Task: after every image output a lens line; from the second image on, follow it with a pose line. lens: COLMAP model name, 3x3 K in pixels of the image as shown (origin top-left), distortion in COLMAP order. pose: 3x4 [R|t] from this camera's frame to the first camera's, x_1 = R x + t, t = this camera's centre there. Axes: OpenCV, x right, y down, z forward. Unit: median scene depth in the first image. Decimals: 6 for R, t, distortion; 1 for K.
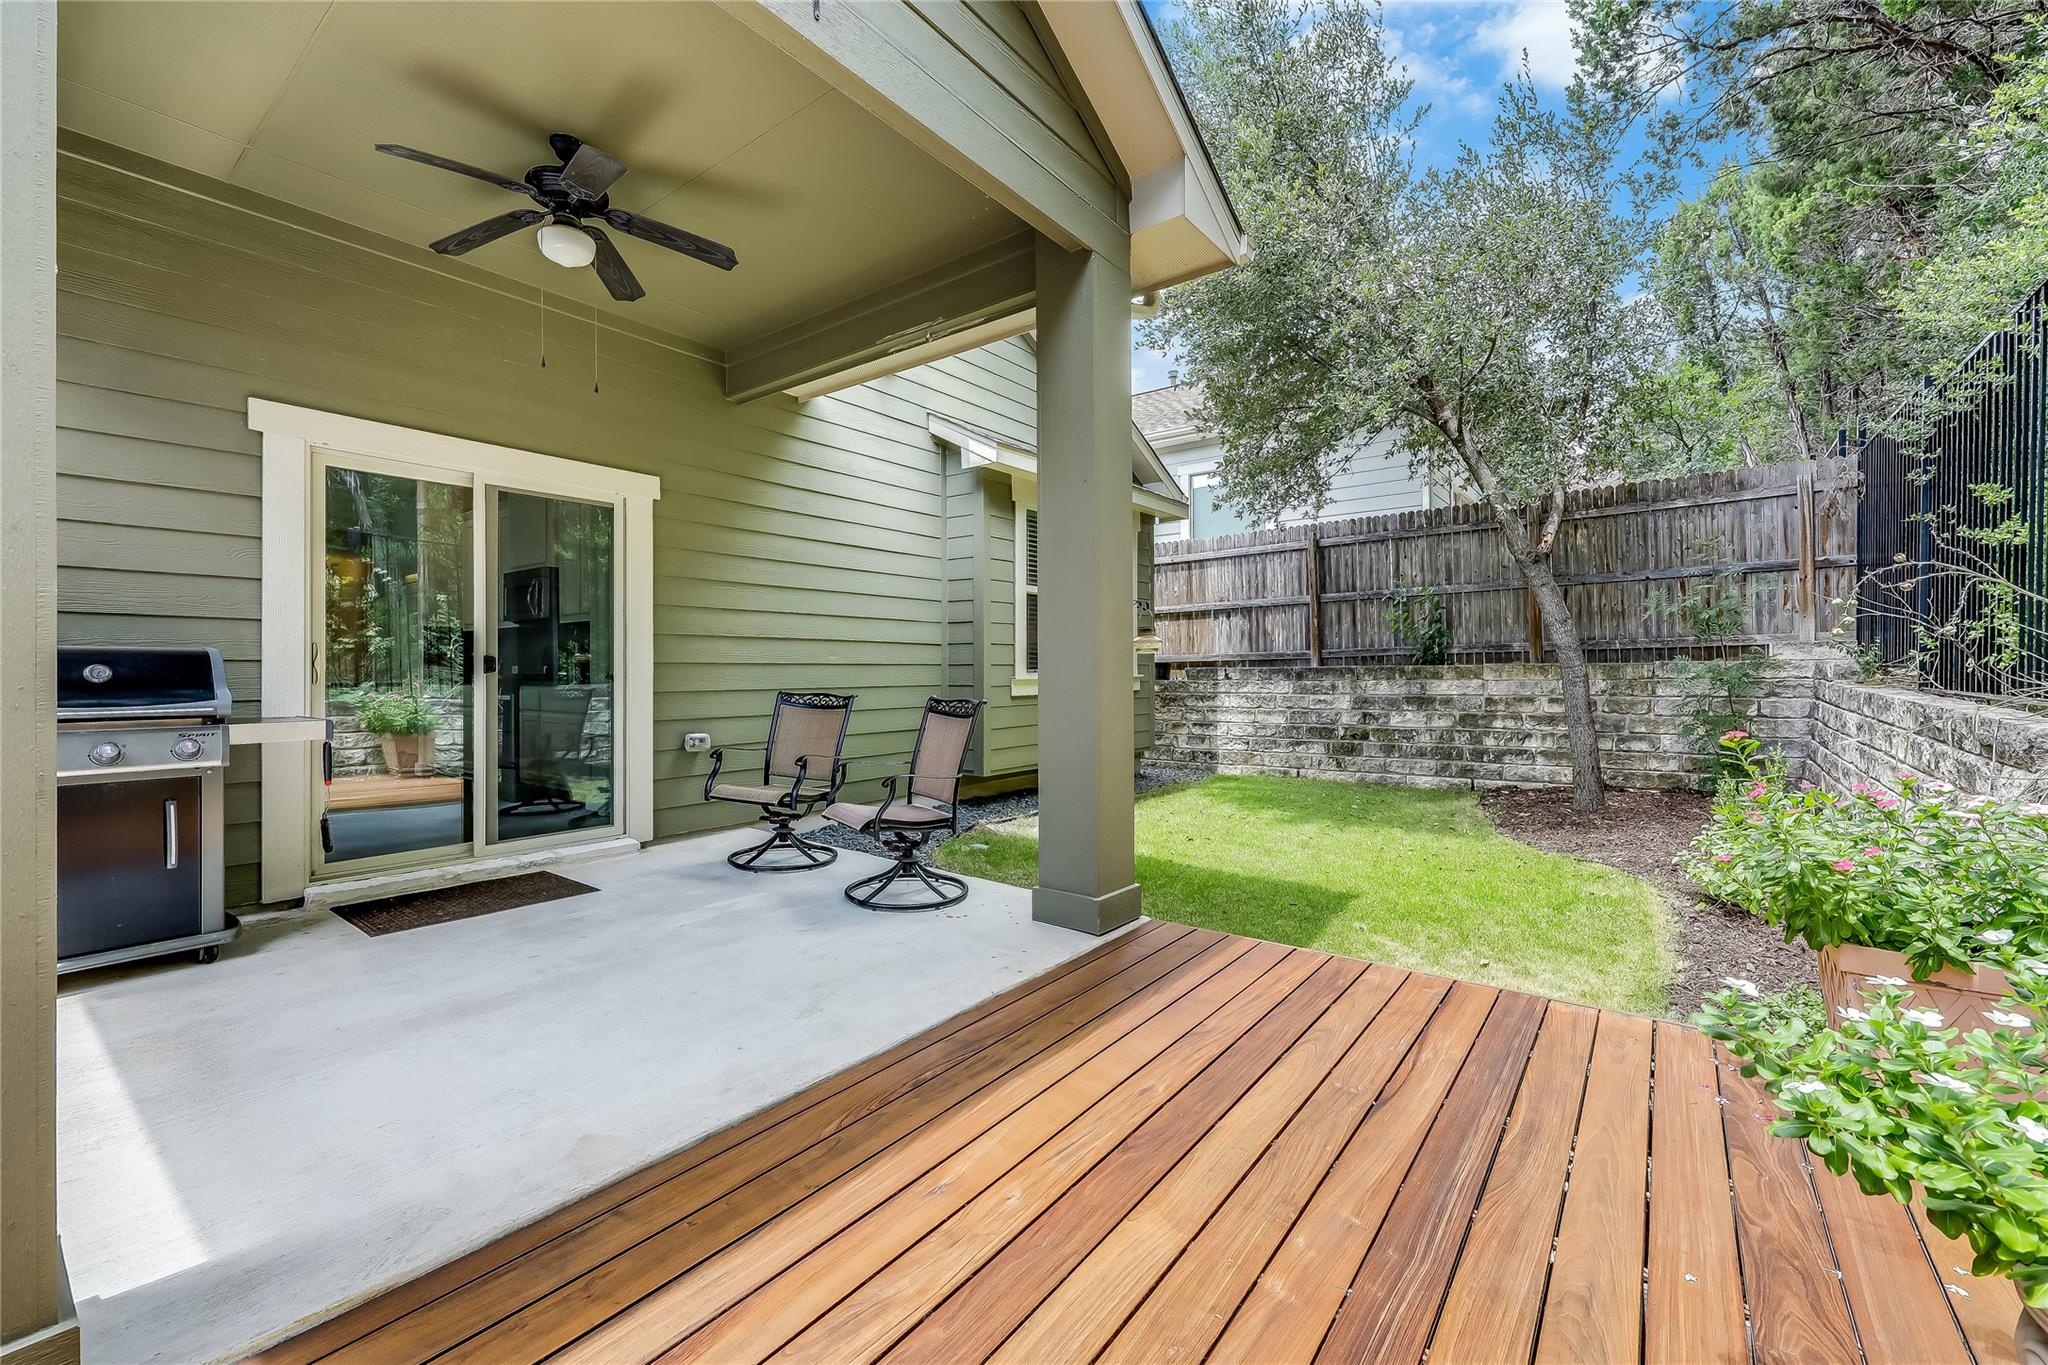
lens RADIAL K [[870.2, 0, 1038.6], [0, 870.2, 673.3], [0, 0, 1]] dist [0.005075, -0.000126]
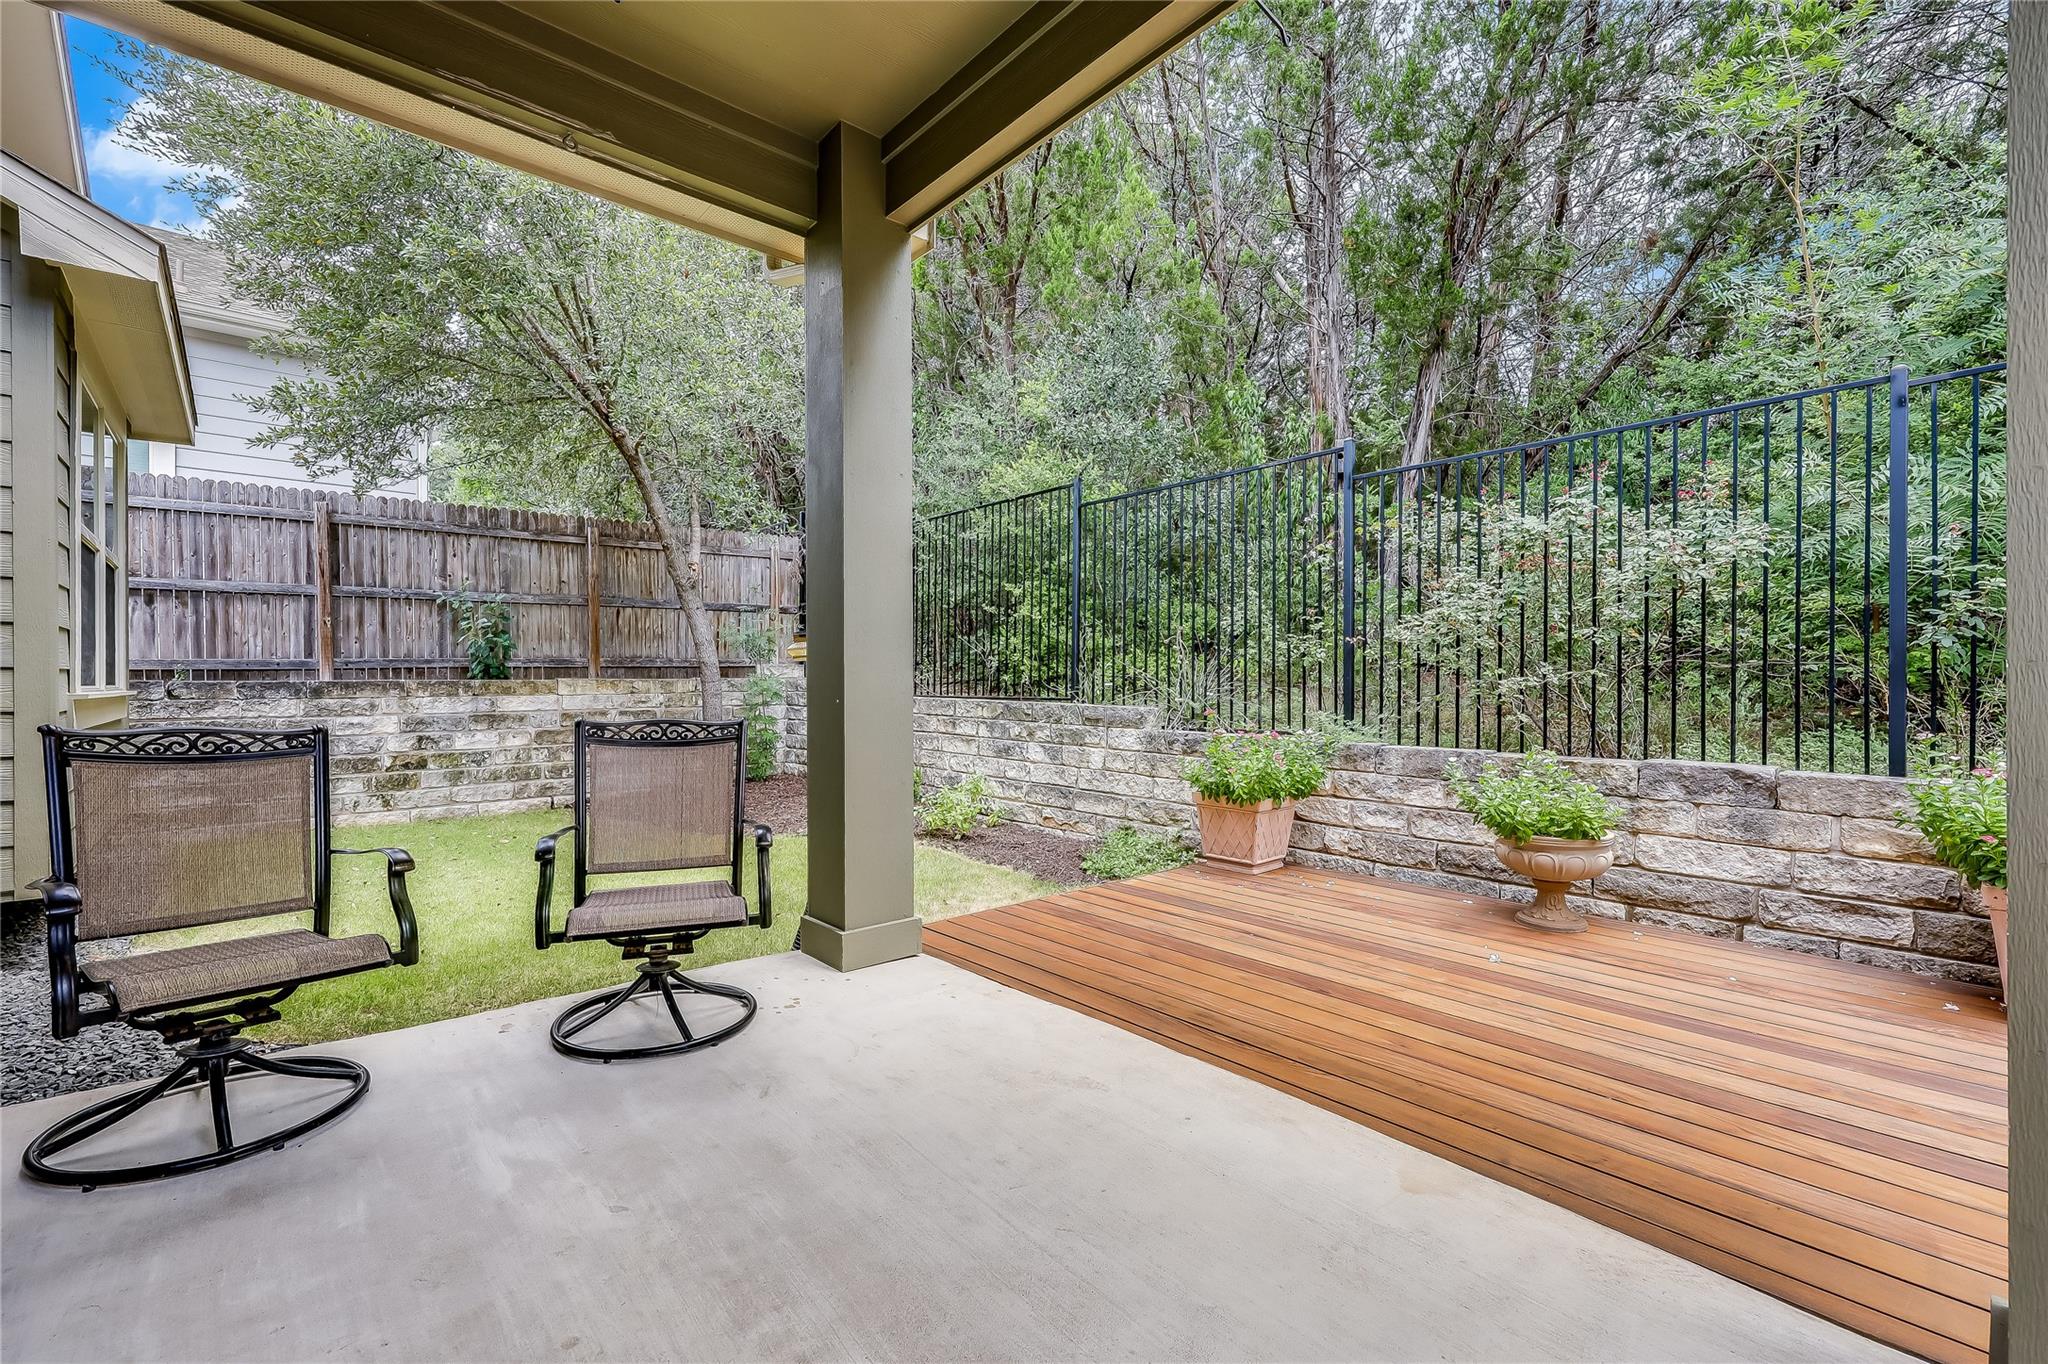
lens RADIAL K [[870.2, 0, 1028.1], [0, 870.2, 687.3], [0, 0, 1]] dist [0.005075, -0.000126]
pose [[0.180914, -0.000329, 0.983499, -0.347038], [0.006536, 0.999978, -0.000868, 0.003390], [-0.983477, 0.006585, 0.180912, 0.287805]]
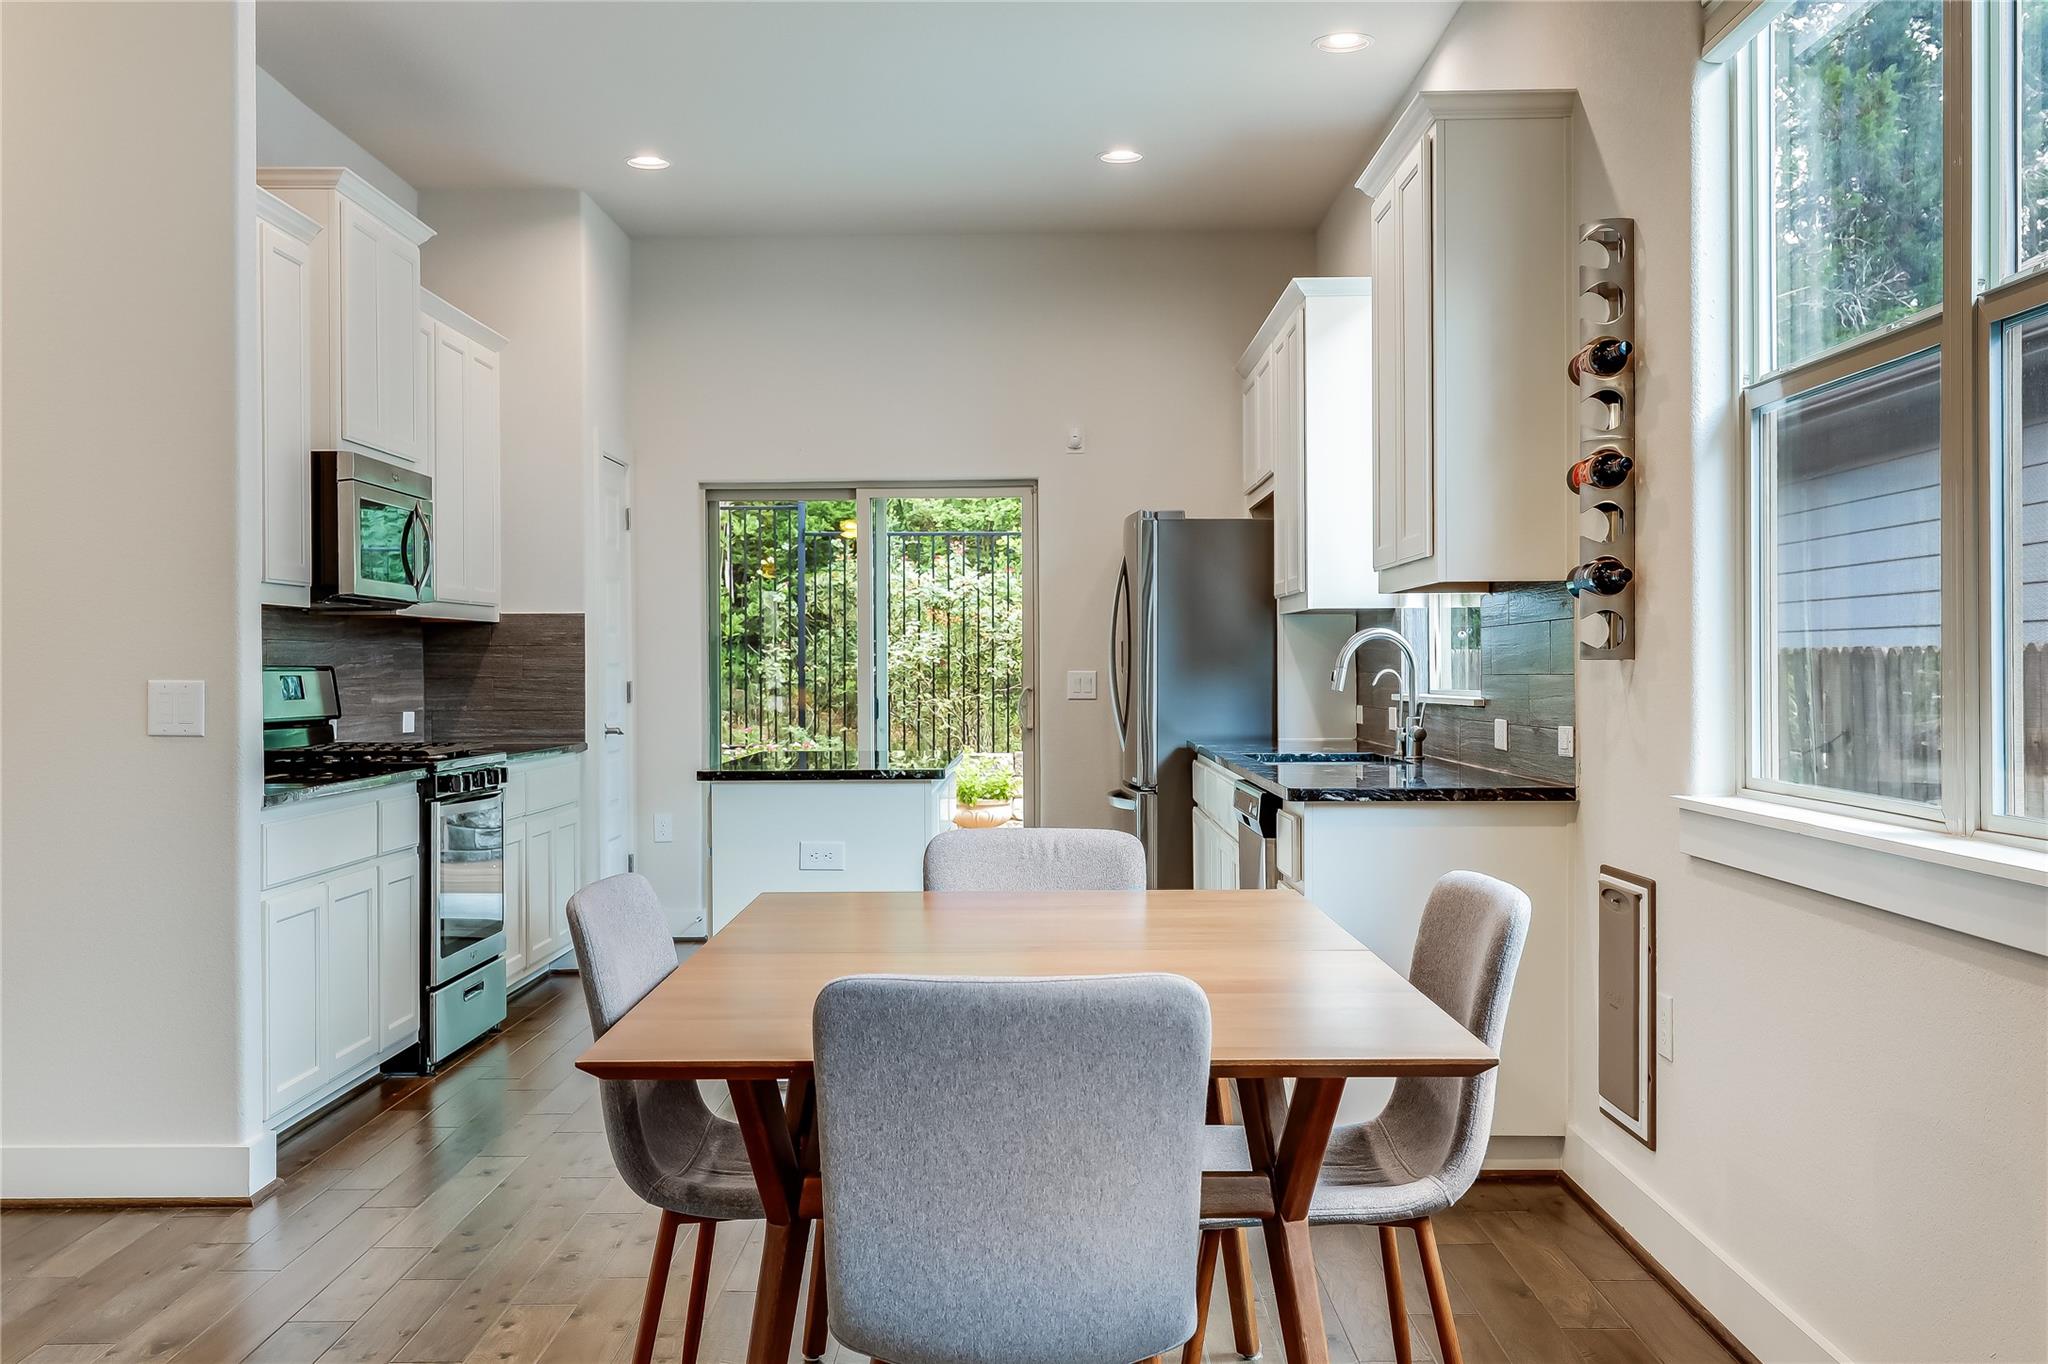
lens RADIAL K [[1982.0, 0, 1017.1], [0, 1982.0, 669.9], [0, 0, 1]] dist [0.011279, 0.000000]
pose [[-0.604303, 0.007658, 0.796717, -1.162240], [0.006460, 0.999968, -0.004712, -0.017758], [-0.796728, 0.002299, -0.604334, 1.056887]]
